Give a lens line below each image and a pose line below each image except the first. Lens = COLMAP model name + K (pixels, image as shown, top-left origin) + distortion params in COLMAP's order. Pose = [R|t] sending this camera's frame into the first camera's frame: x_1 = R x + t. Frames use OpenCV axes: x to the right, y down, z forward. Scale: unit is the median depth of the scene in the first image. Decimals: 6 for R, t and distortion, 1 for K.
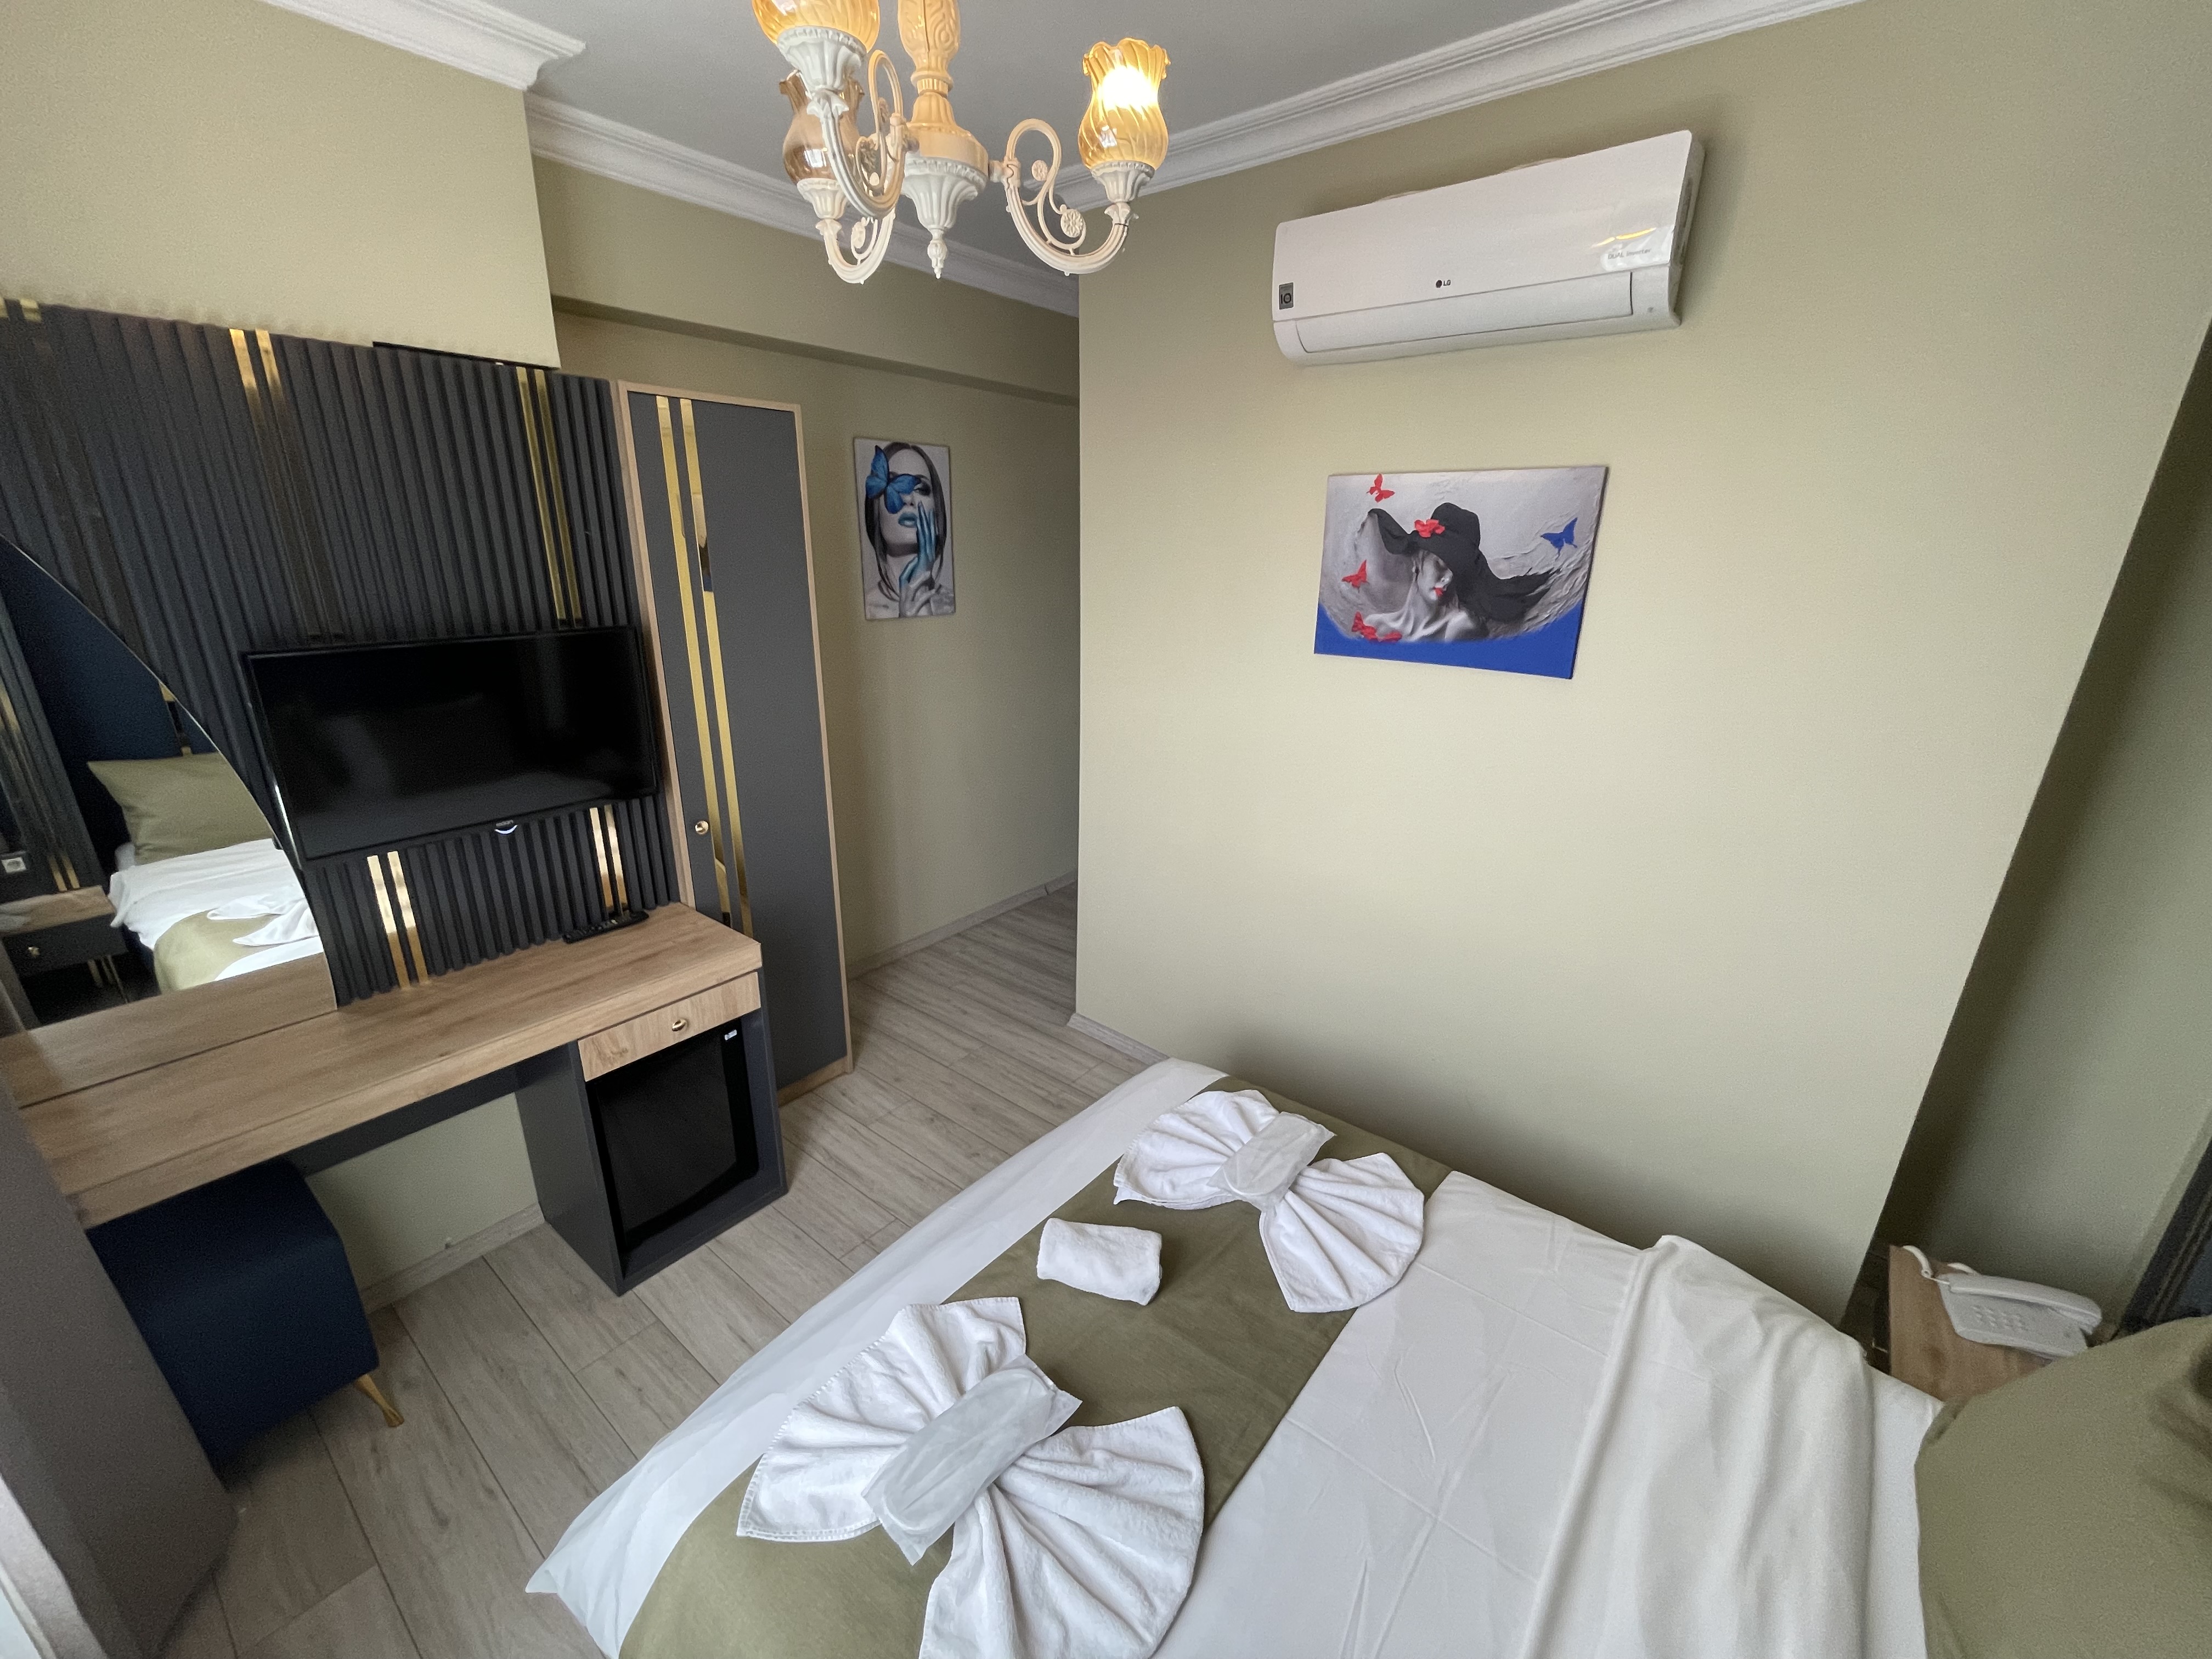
lens RADIAL K [[899.9, 0, 1095.3], [0, 899.9, 832.6], [0, 0, 1]] dist [0.001100, 0.000045]
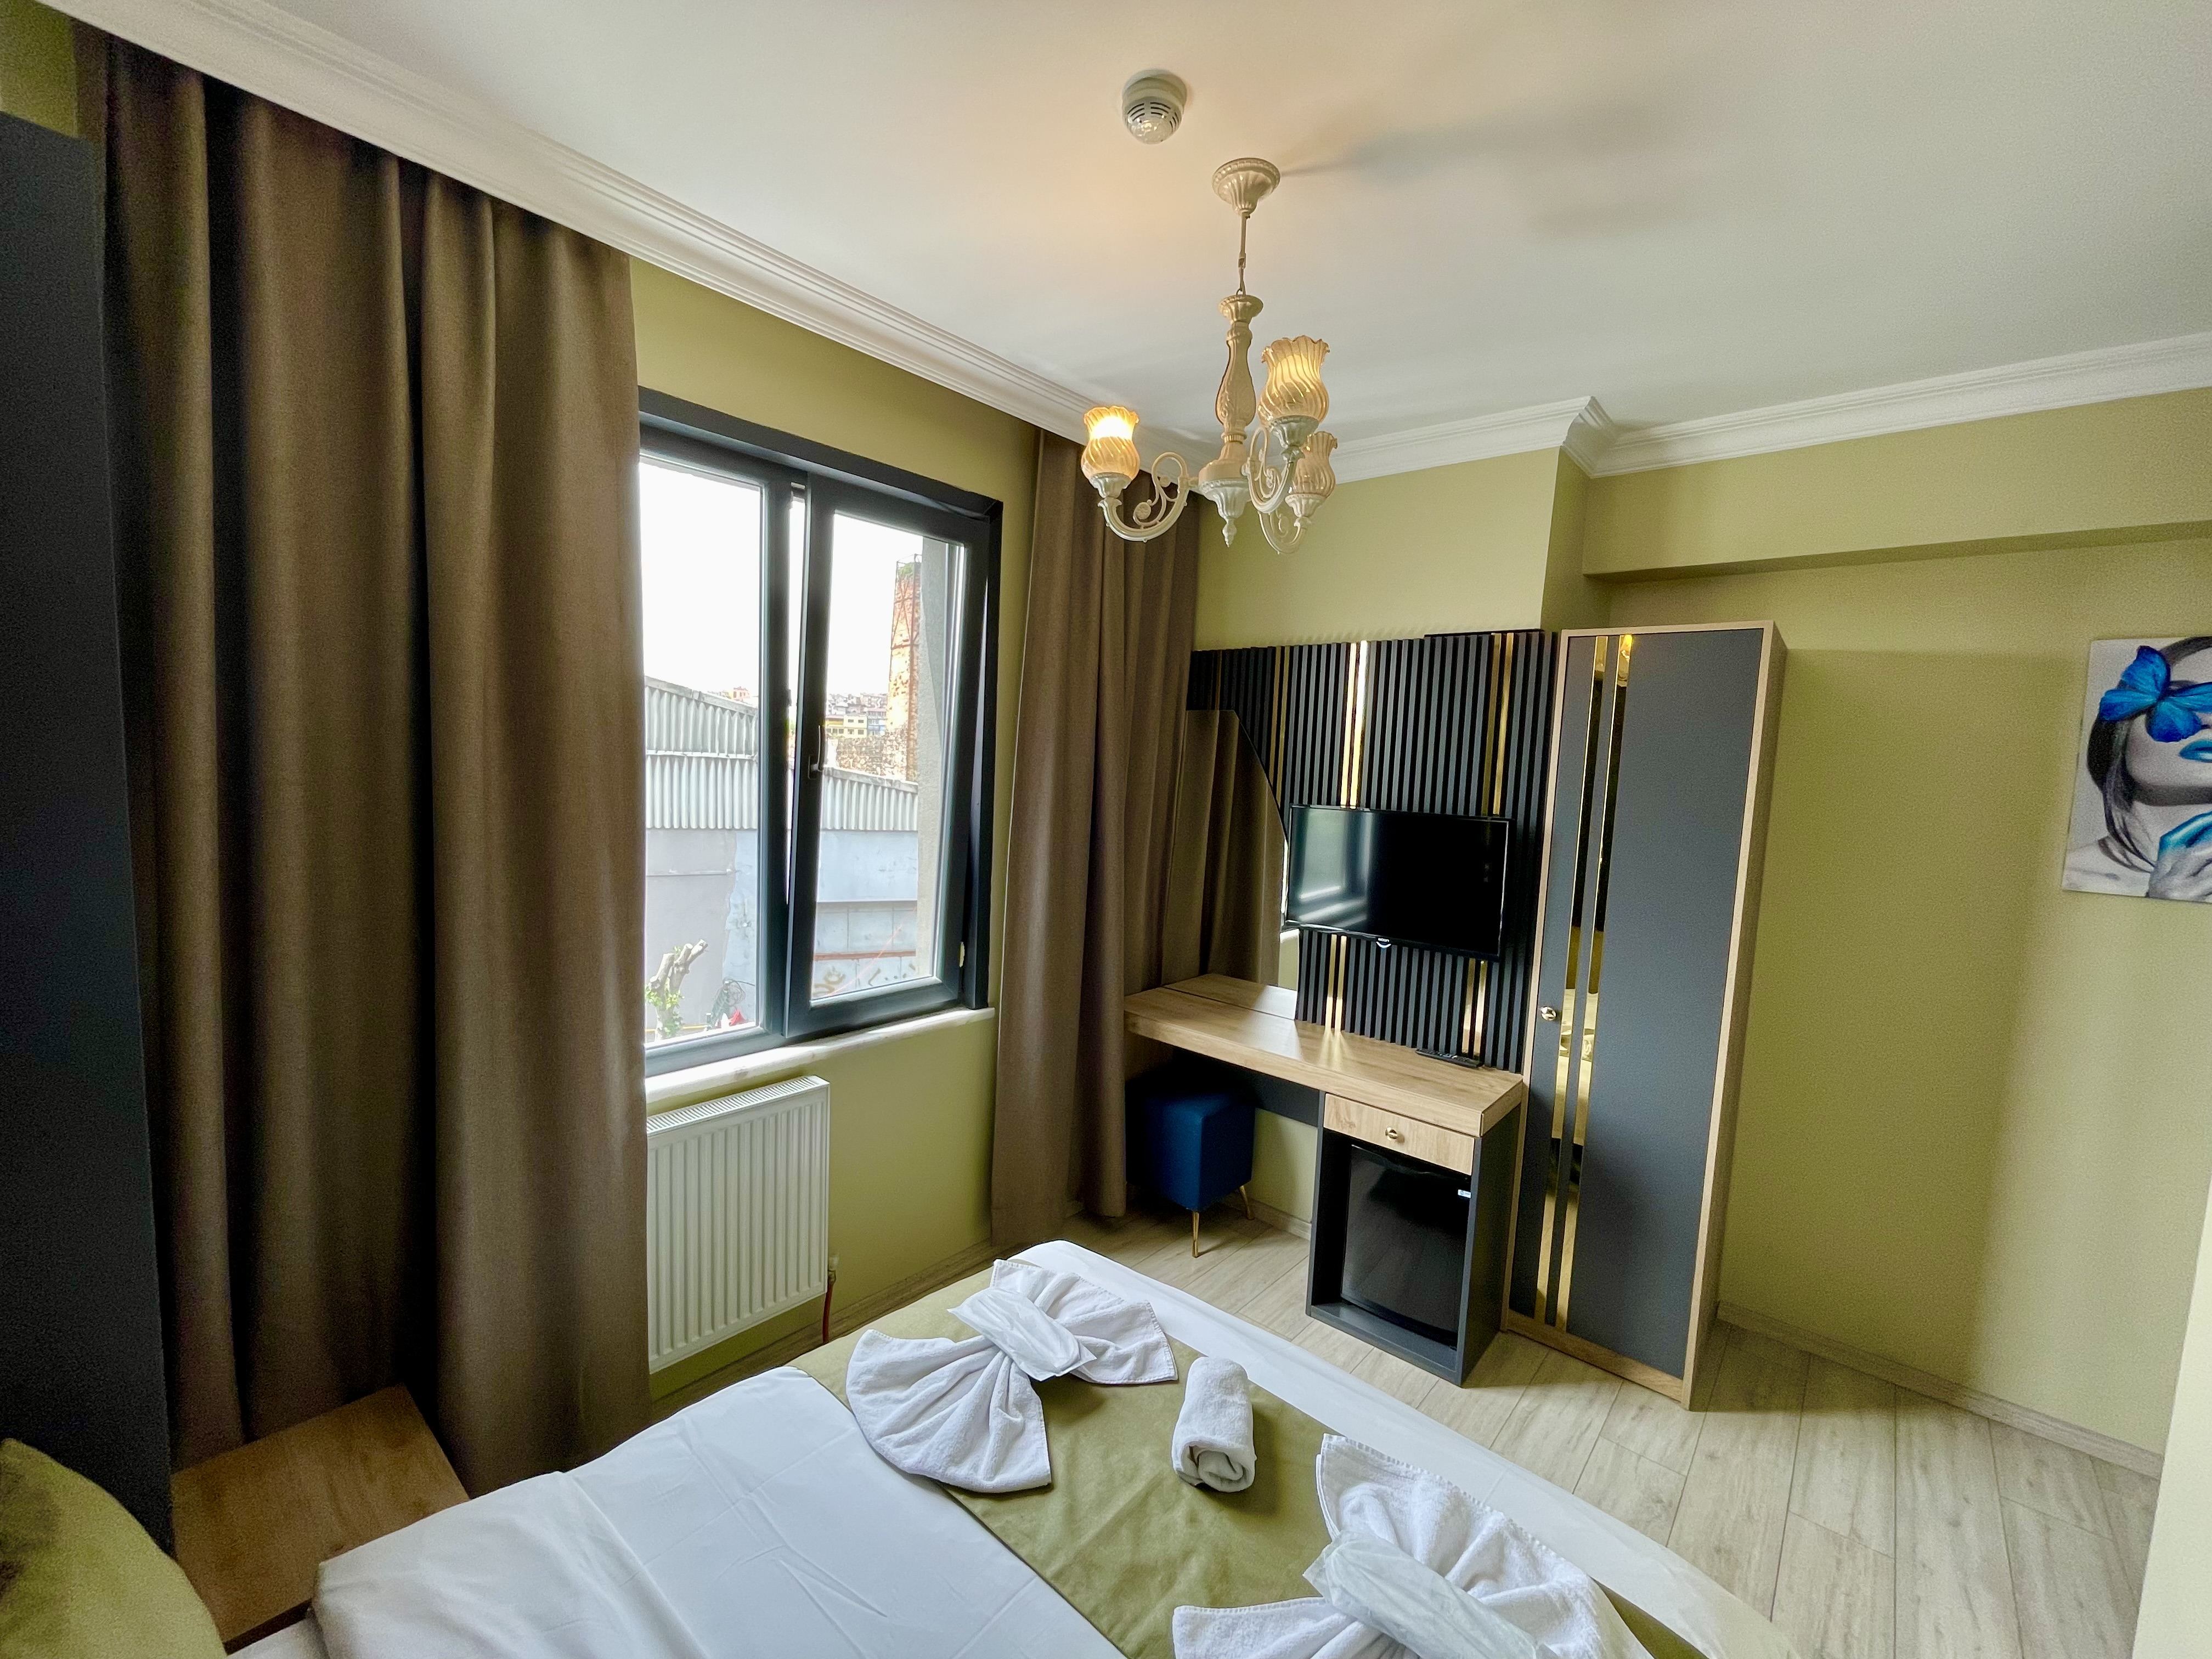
lens RADIAL K [[899.9, 0, 1113.6], [0, 899.9, 830.8], [0, 0, 1]] dist [0.001100, 0.000045]
pose [[-0.031616, 0.063340, -0.997491, 0.459796], [-0.360864, 0.929951, 0.070489, -0.070563], [0.932082, 0.362187, -0.006545, 0.334942]]
